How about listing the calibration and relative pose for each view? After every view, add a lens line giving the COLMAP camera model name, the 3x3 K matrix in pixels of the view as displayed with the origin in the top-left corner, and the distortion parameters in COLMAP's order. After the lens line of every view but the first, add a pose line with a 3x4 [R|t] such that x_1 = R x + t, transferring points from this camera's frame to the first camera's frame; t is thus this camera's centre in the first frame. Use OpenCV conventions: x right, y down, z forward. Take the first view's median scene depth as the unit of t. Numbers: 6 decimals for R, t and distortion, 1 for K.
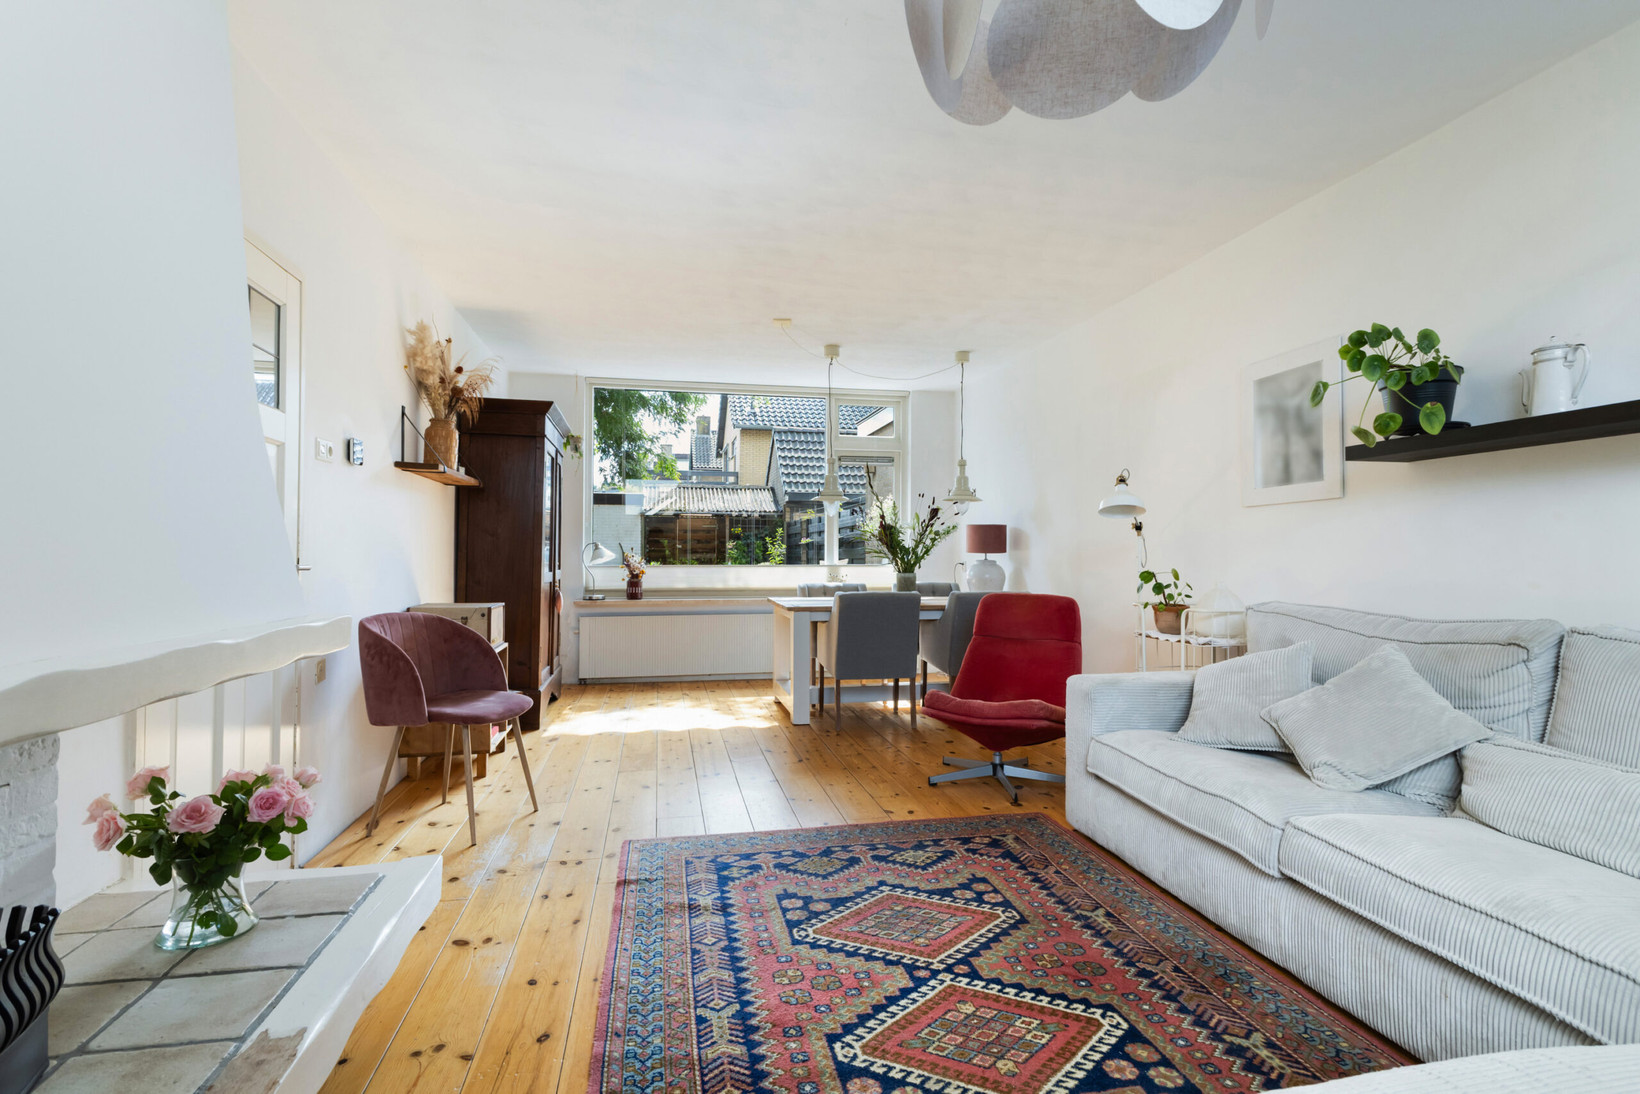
lens RADIAL K [[804.9, 0, 820.0], [0, 804.9, 547.0], [0, 0, 1]] dist [0.010710, -0.000191]
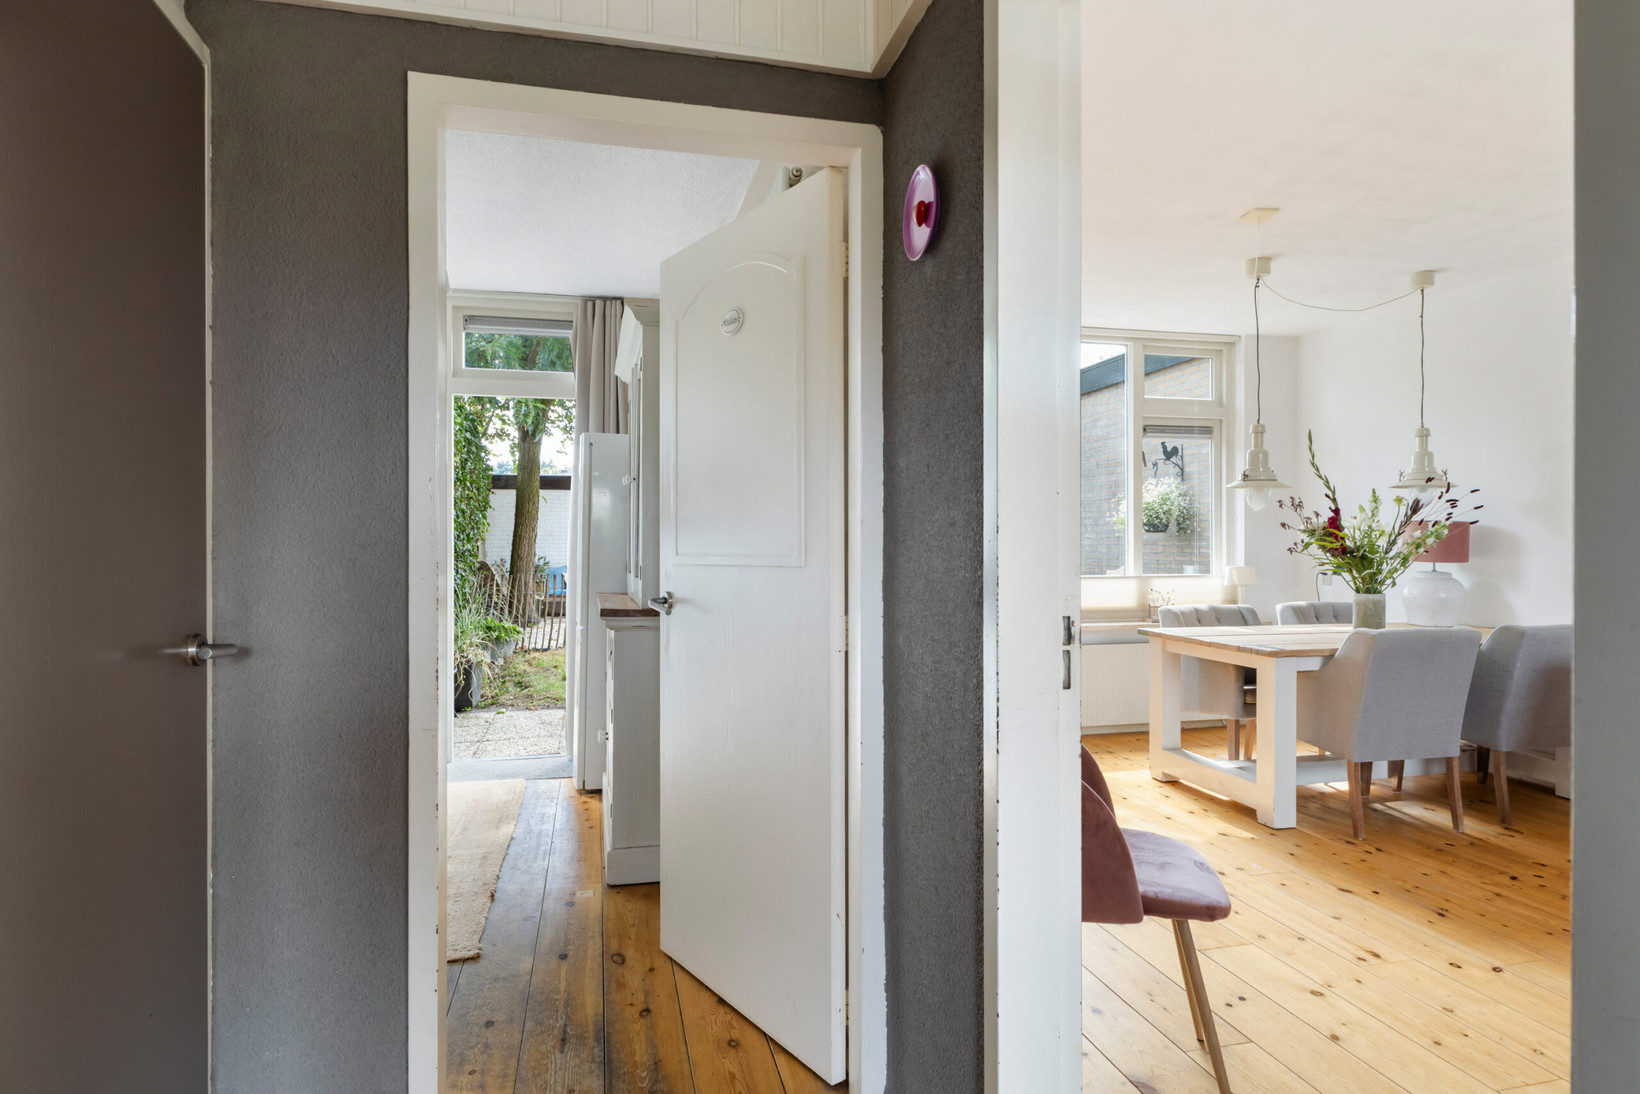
lens RADIAL K [[917.1, 0, 823.1], [0, 917.1, 545.4], [0, 0, 1]] dist [0.002201, -0.002812]
pose [[0.998986, -0.005085, 0.044743, -0.679858], [0.004675, 0.999946, 0.009276, -0.031526], [-0.044788, -0.009057, 0.998955, 0.423315]]
